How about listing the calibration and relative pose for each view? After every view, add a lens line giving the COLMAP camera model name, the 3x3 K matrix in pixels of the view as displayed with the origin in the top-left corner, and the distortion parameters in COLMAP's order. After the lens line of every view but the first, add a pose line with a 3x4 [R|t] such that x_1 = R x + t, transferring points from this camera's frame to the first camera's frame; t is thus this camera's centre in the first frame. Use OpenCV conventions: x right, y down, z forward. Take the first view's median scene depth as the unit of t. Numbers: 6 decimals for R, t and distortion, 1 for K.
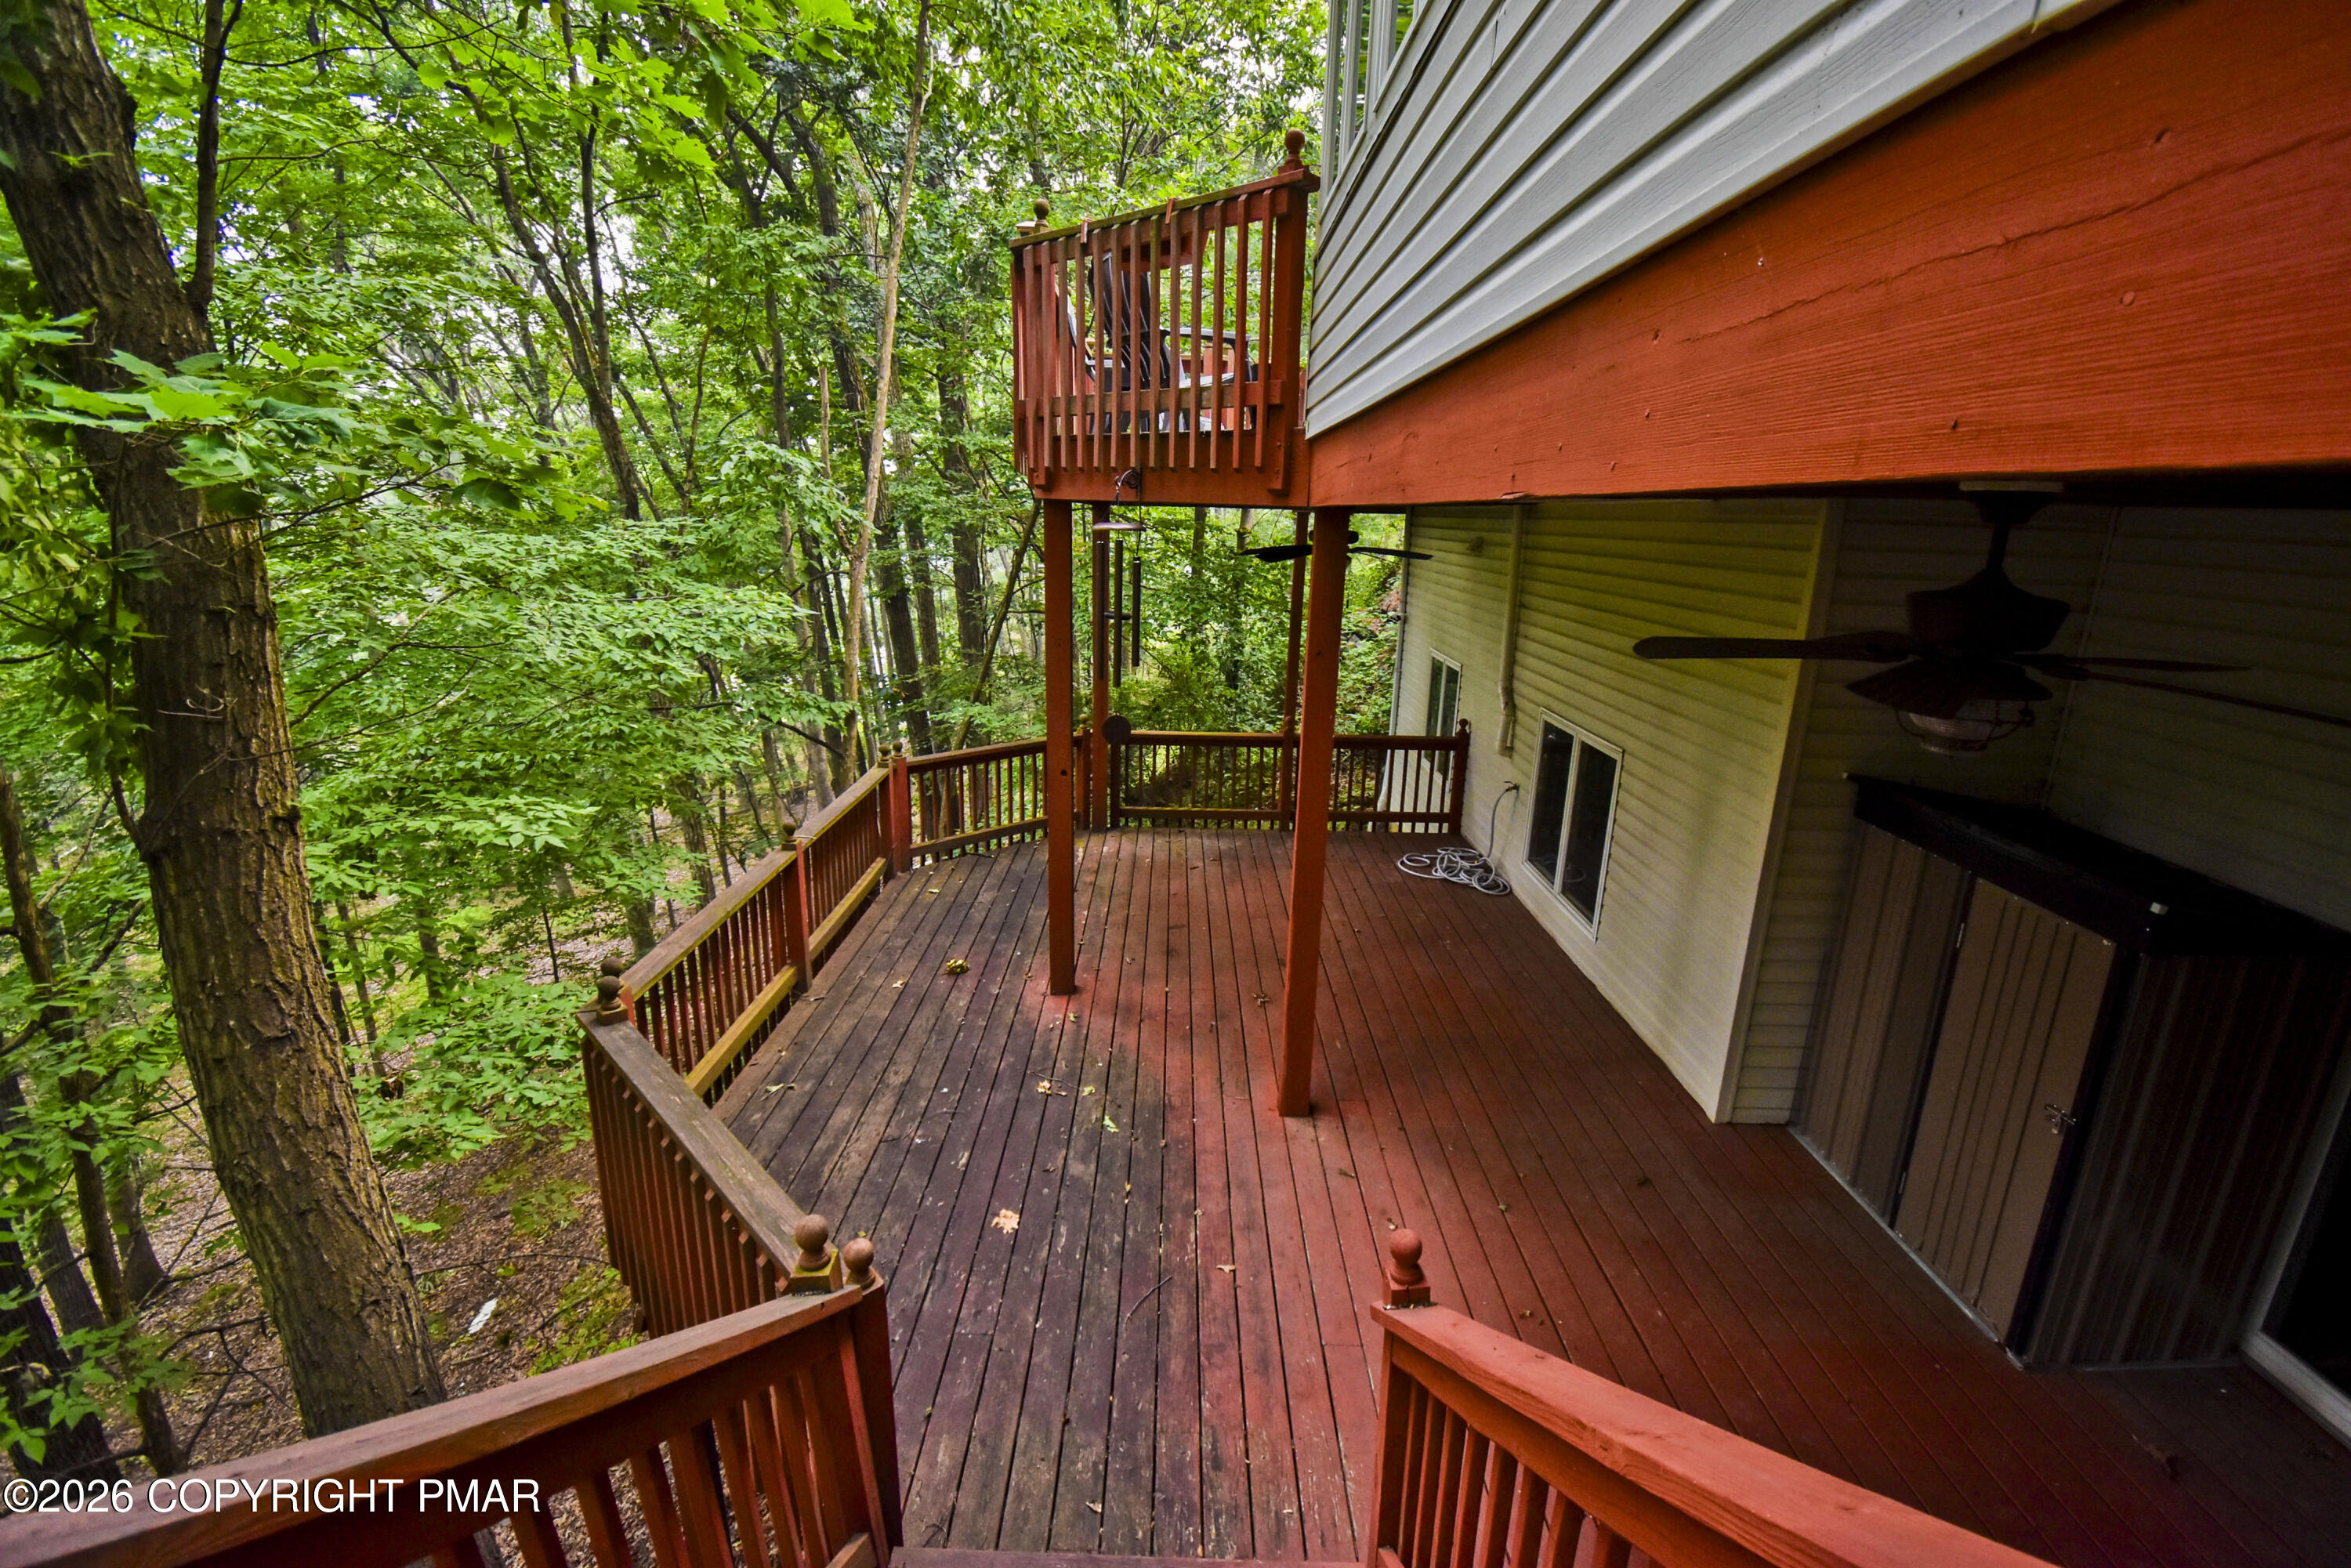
lens RADIAL K [[1039.6, 0, 1175.5], [0, 1039.6, 784.0], [0, 0, 1]] dist [0.002243, -0.000070]
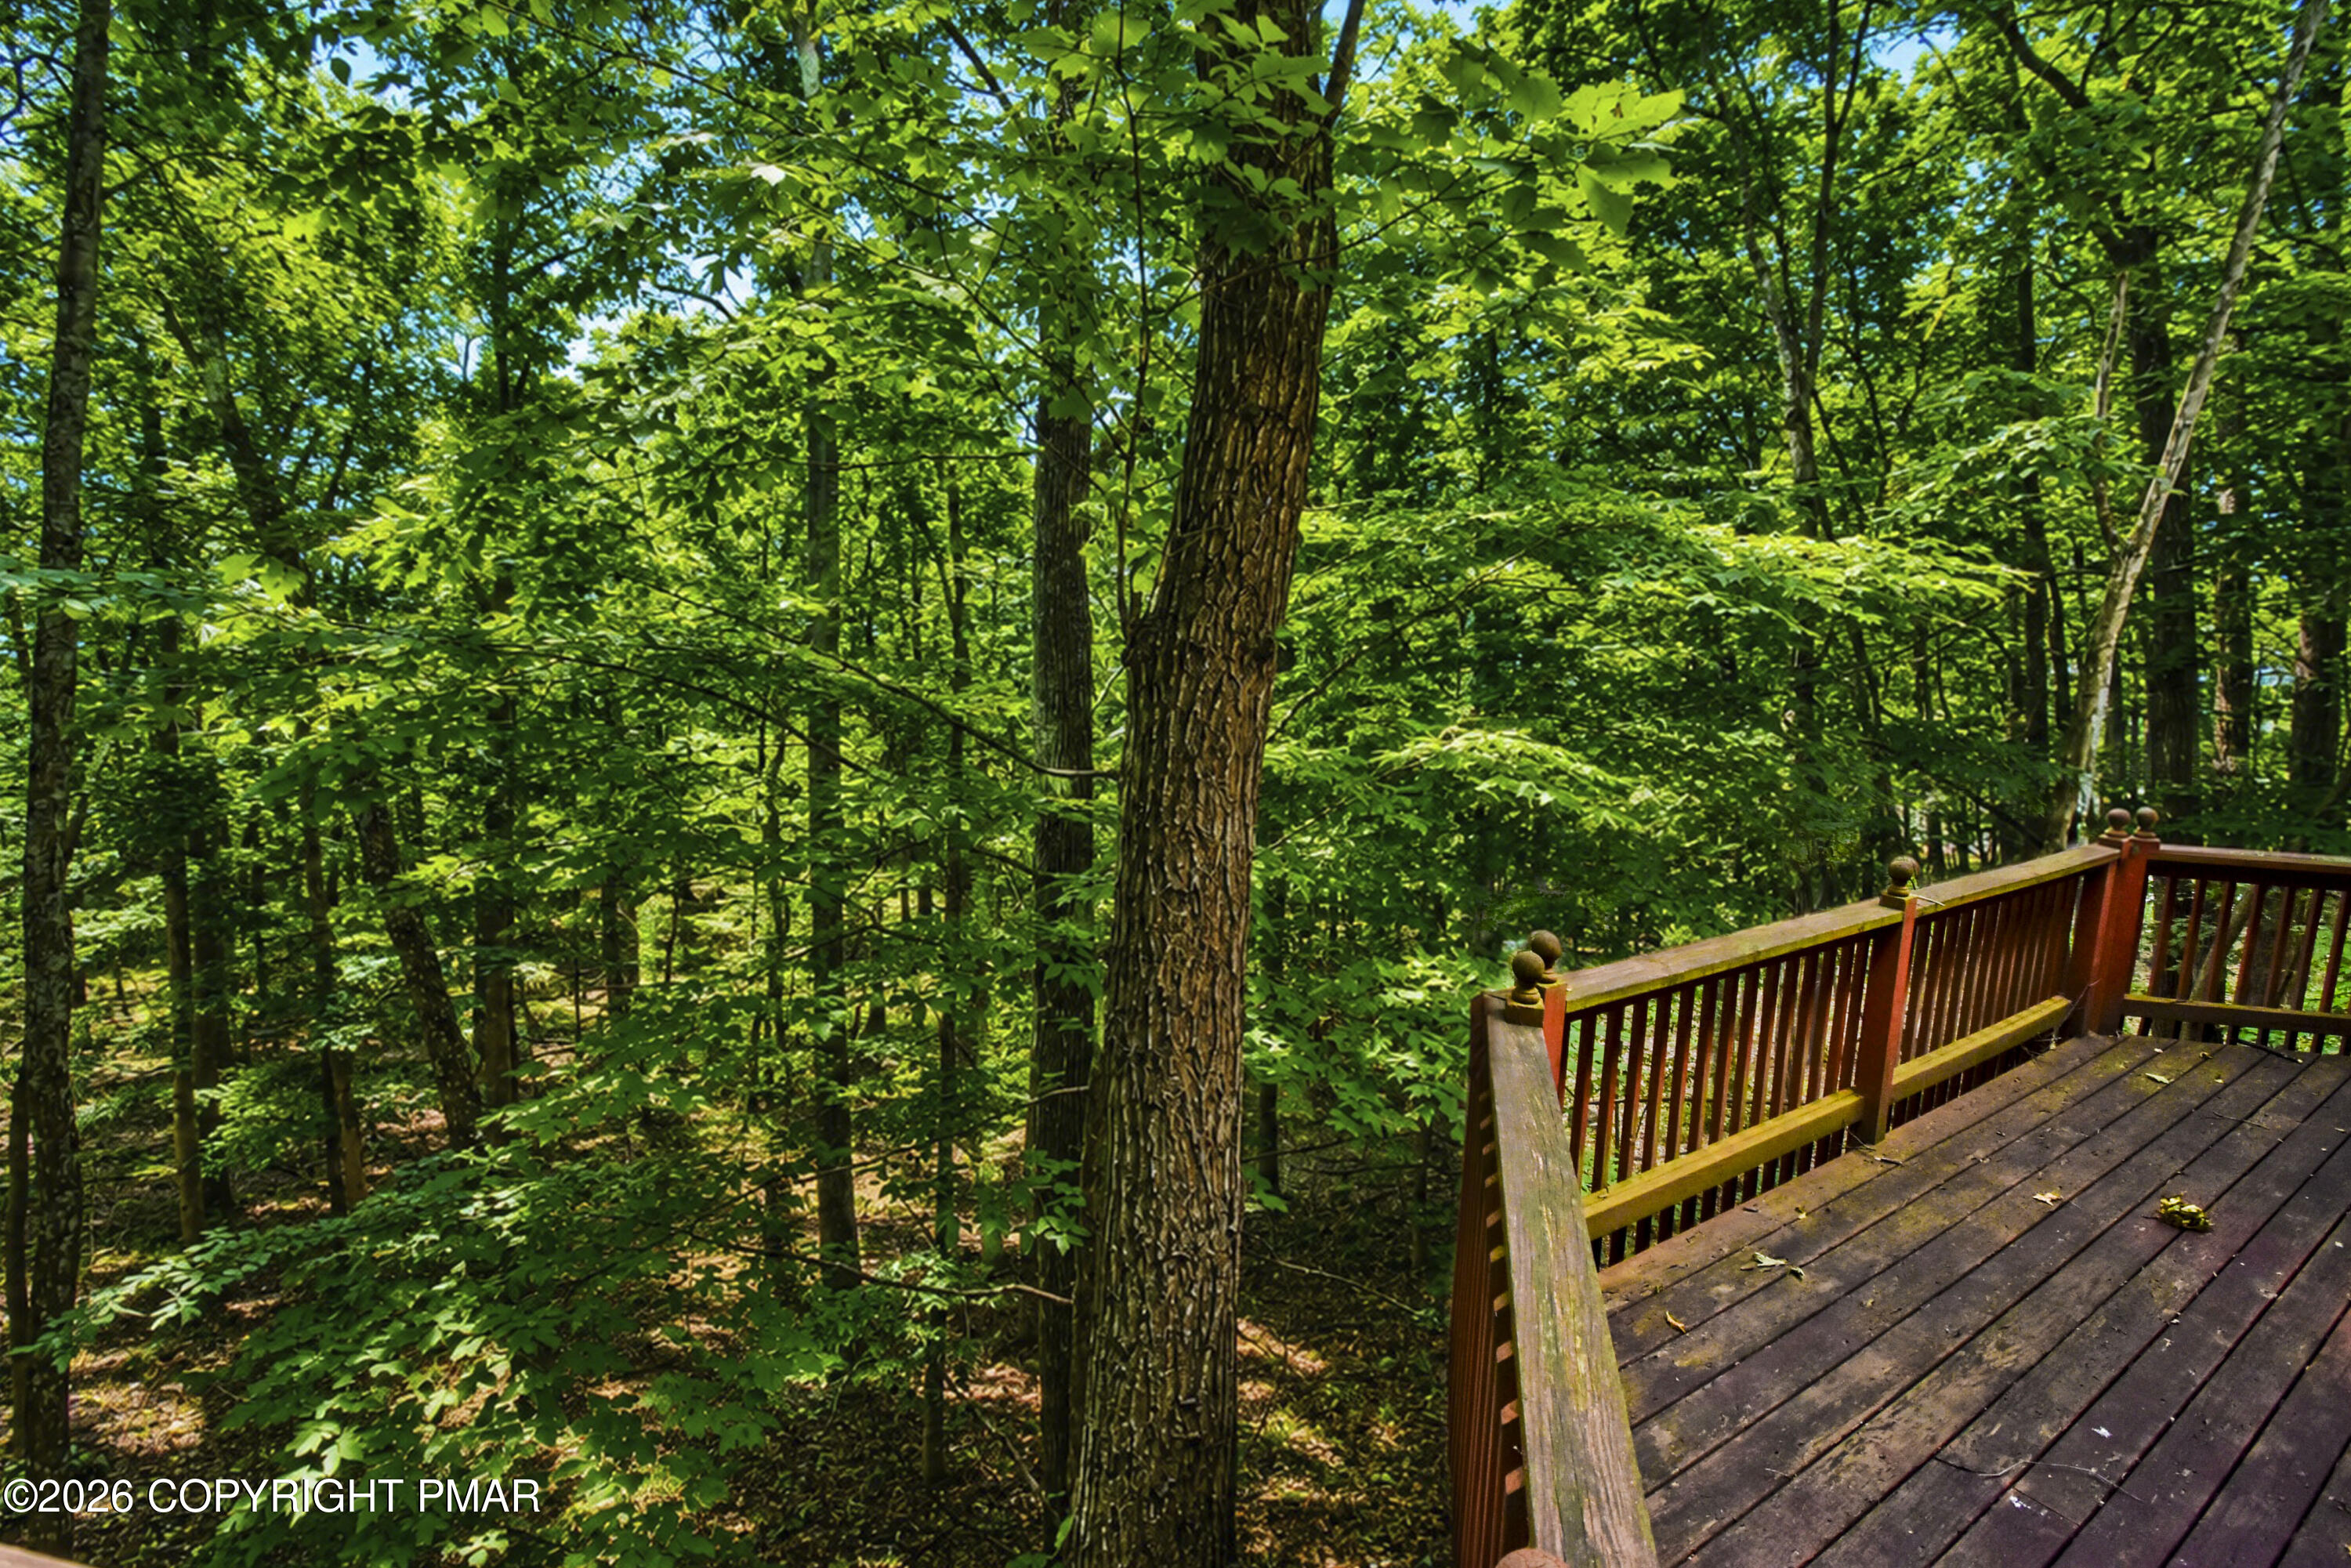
lens RADIAL K [[1086.7, 0, 1186.8], [0, 1086.7, 763.1], [0, 0, 1]] dist [0.000609, -0.019720]
pose [[0.539830, 0.120773, -0.833065, -0.069248], [-0.231923, 0.972690, -0.009271, 0.083413], [0.809194, 0.198212, 0.553097, 0.280851]]
